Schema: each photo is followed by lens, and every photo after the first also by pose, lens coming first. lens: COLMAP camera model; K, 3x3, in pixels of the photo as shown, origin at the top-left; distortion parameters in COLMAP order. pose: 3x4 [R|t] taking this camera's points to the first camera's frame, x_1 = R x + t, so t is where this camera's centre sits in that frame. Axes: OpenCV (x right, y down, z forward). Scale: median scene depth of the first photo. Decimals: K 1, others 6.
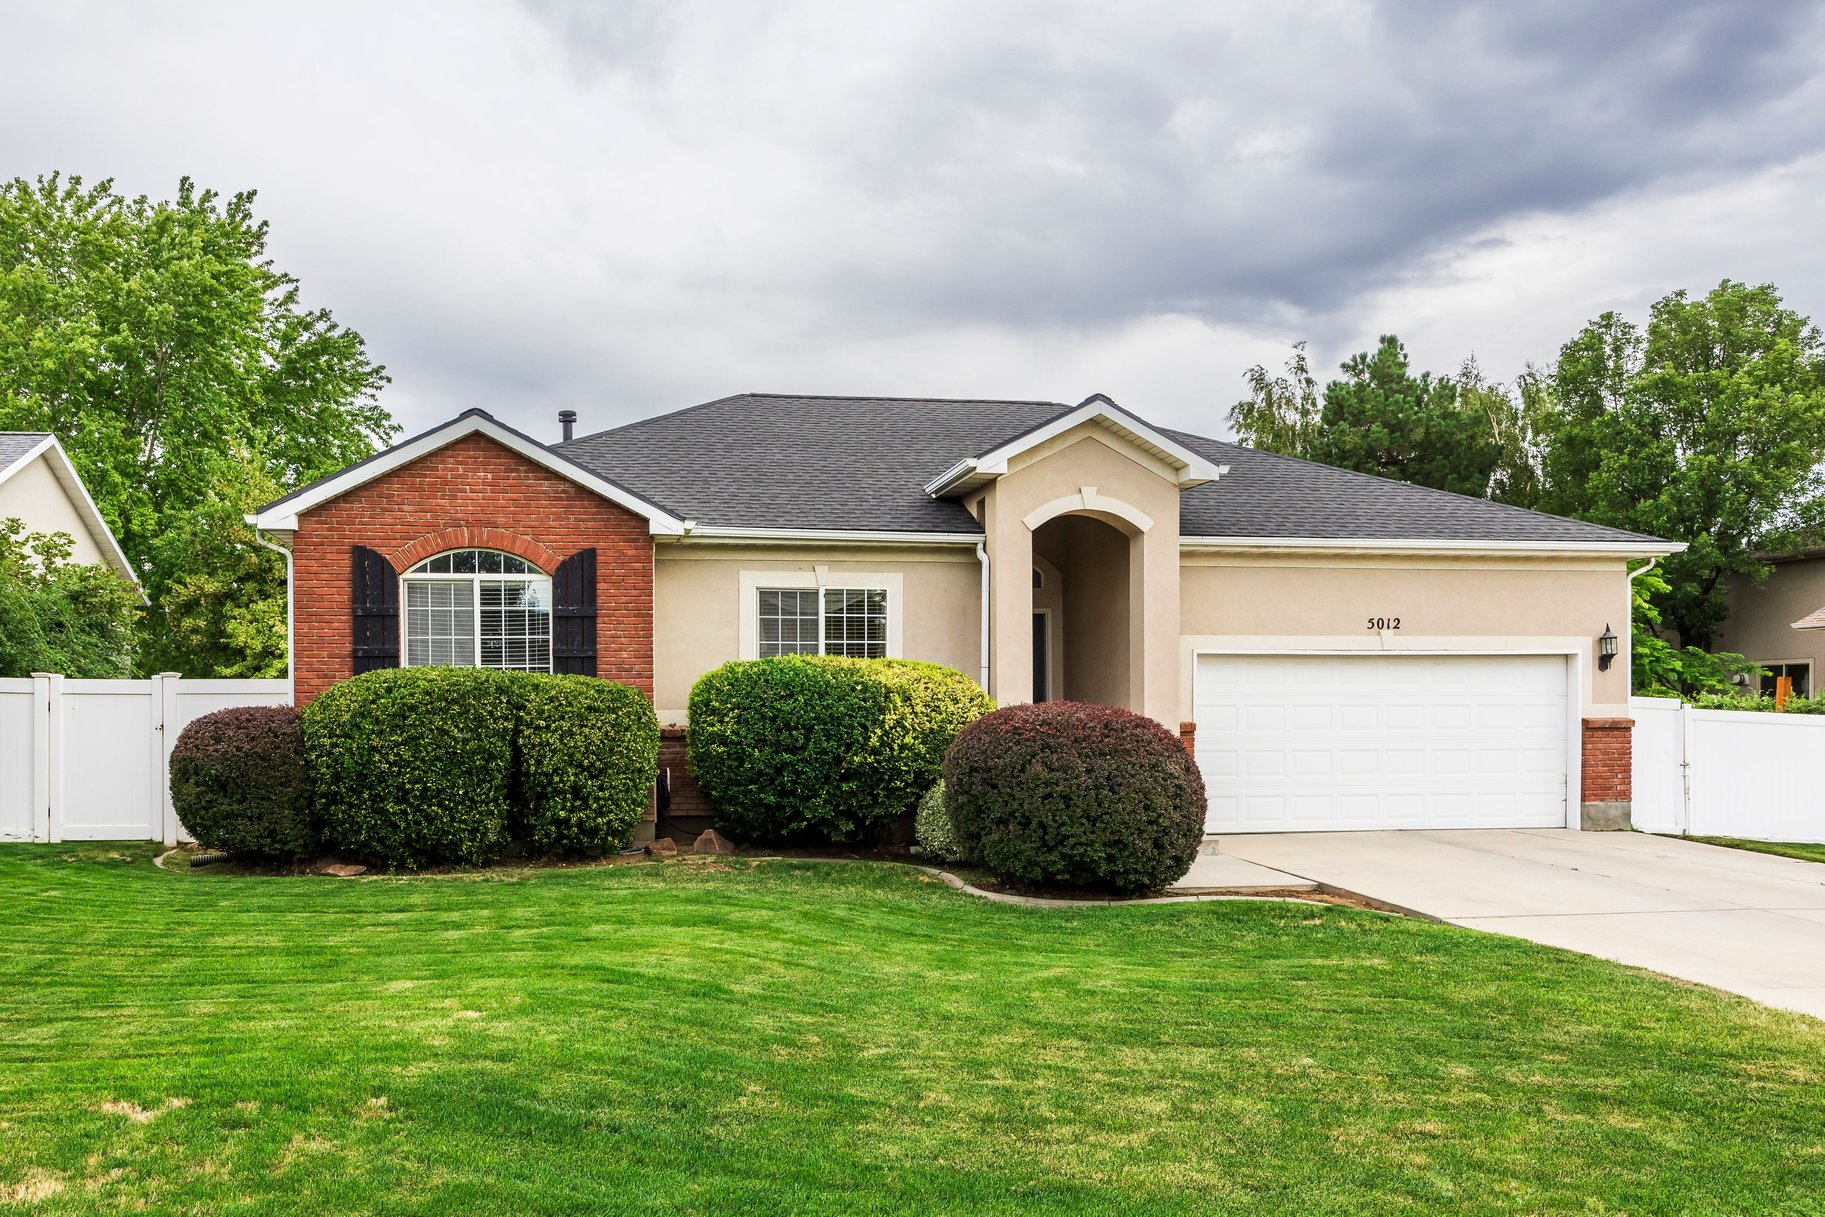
lens RADIAL K [[1566.0, 0, 816.0], [0, 1566.0, 729.3], [0, 0, 1]] dist [-0.006335, 0.001143]
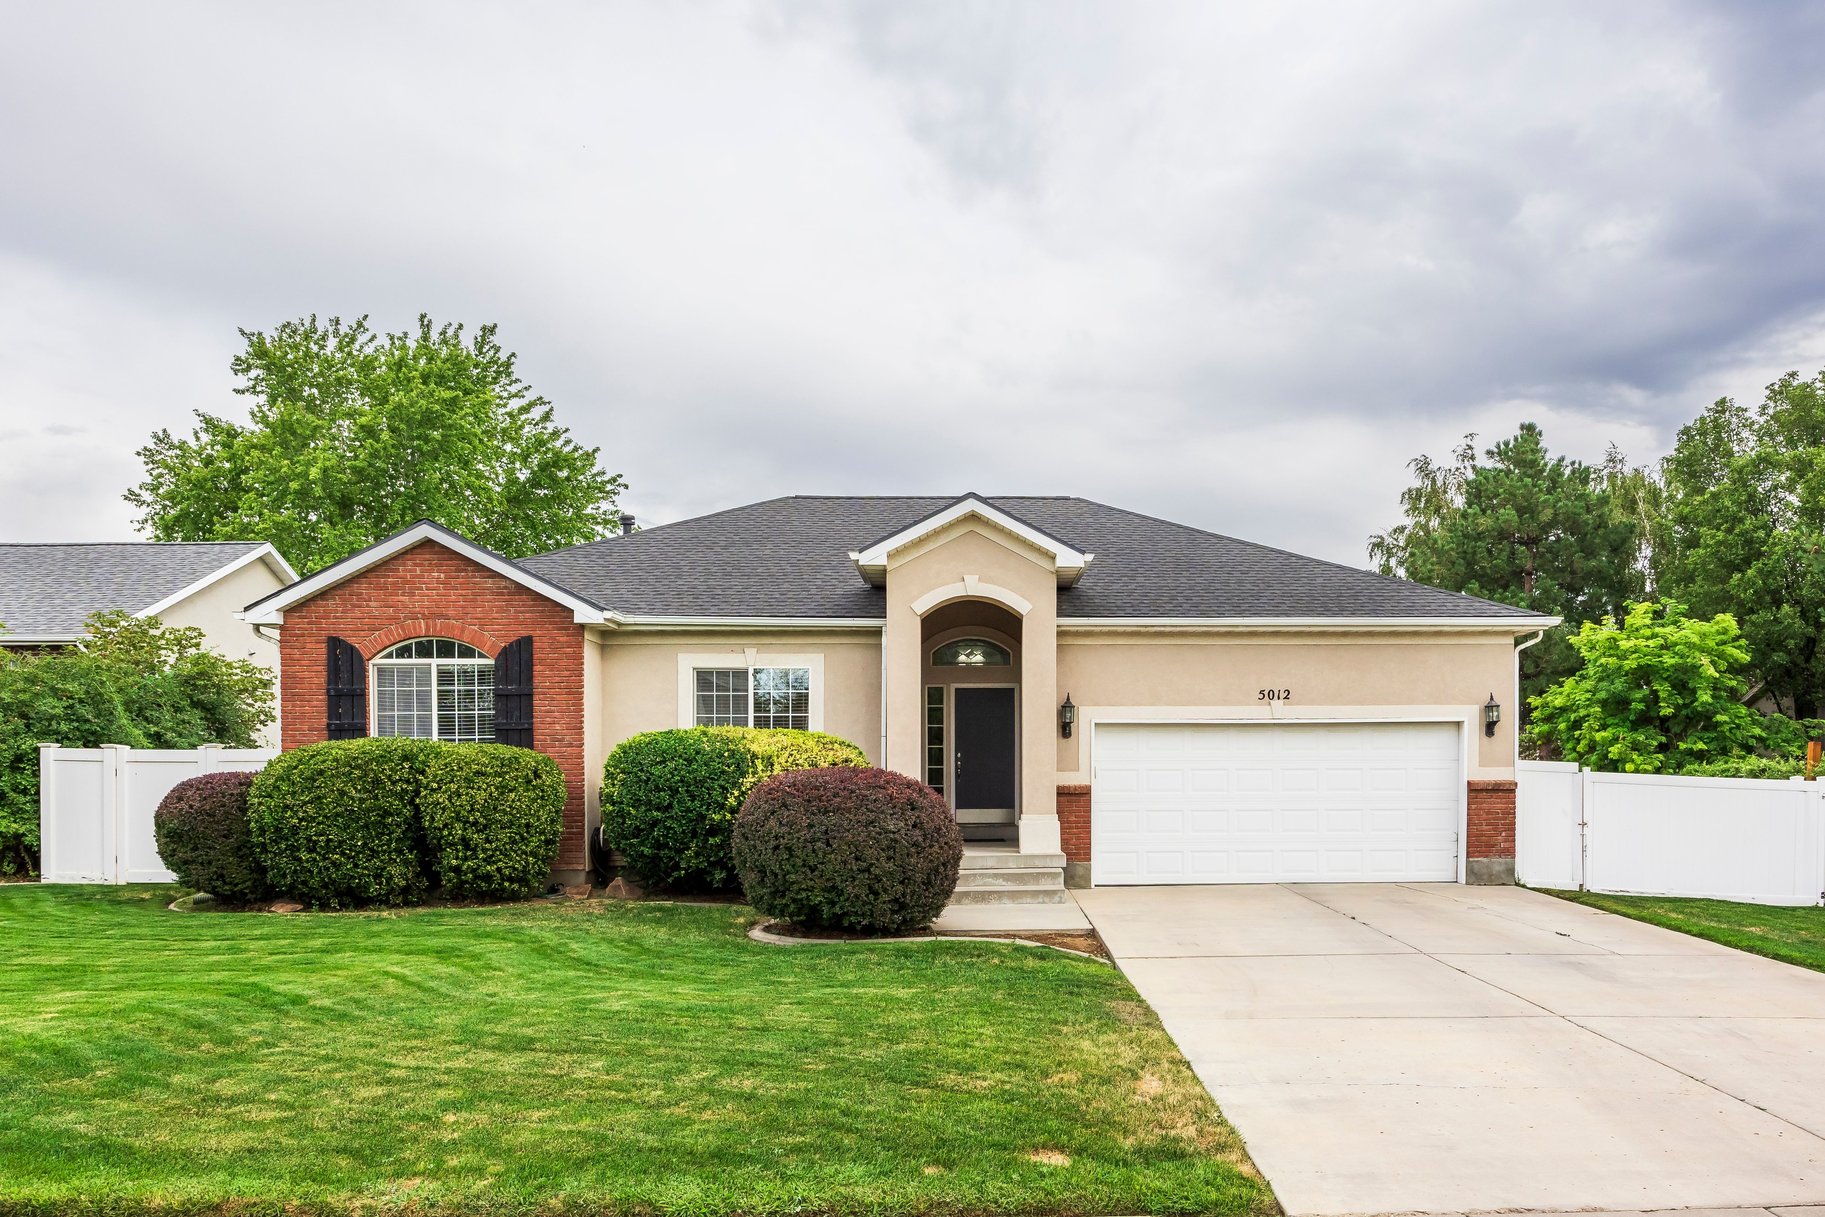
lens RADIAL K [[1467.0, 0, 1140.4], [0, 1467.0, 805.3], [0, 0, 1]] dist [-0.011144, 0.003384]
pose [[0.994263, 0.000517, -0.106961, 0.434142], [0.000175, 0.999979, 0.006458, 0.003758], [0.106962, -0.006440, 0.994242, -0.037883]]
